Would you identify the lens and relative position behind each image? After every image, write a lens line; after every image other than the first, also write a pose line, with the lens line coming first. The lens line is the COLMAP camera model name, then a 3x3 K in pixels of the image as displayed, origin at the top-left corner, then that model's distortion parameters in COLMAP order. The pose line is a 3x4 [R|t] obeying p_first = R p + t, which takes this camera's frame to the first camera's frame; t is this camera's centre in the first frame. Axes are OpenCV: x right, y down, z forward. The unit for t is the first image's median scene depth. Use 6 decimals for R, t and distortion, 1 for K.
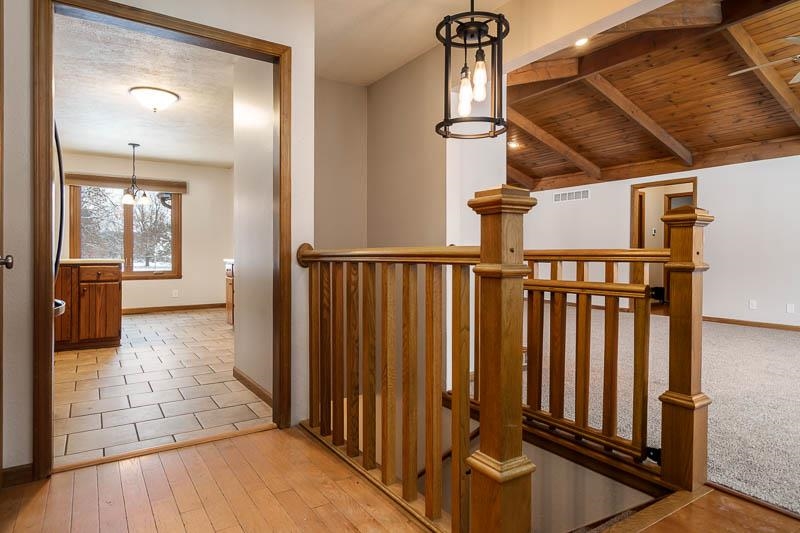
lens RADIAL K [[468.1, 0, 399.9], [0, 468.1, 253.6], [0, 0, 1]] dist [0.001583, -0.000306]
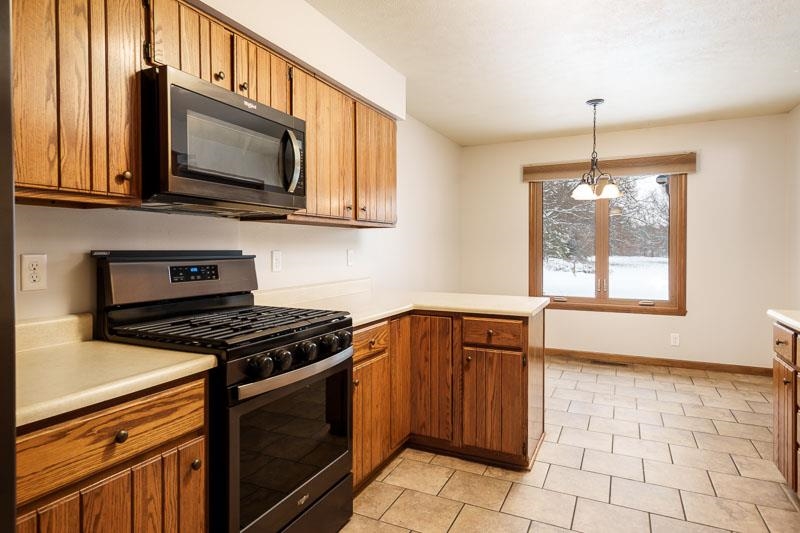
lens RADIAL K [[468.1, 0, 399.9], [0, 468.1, 253.6], [0, 0, 1]] dist [0.001583, -0.000306]
pose [[0.506987, 0.011198, -0.861881, -0.168193], [0.001152, 0.999906, 0.013669, -0.042640], [0.861953, -0.007923, 0.506927, 0.470494]]
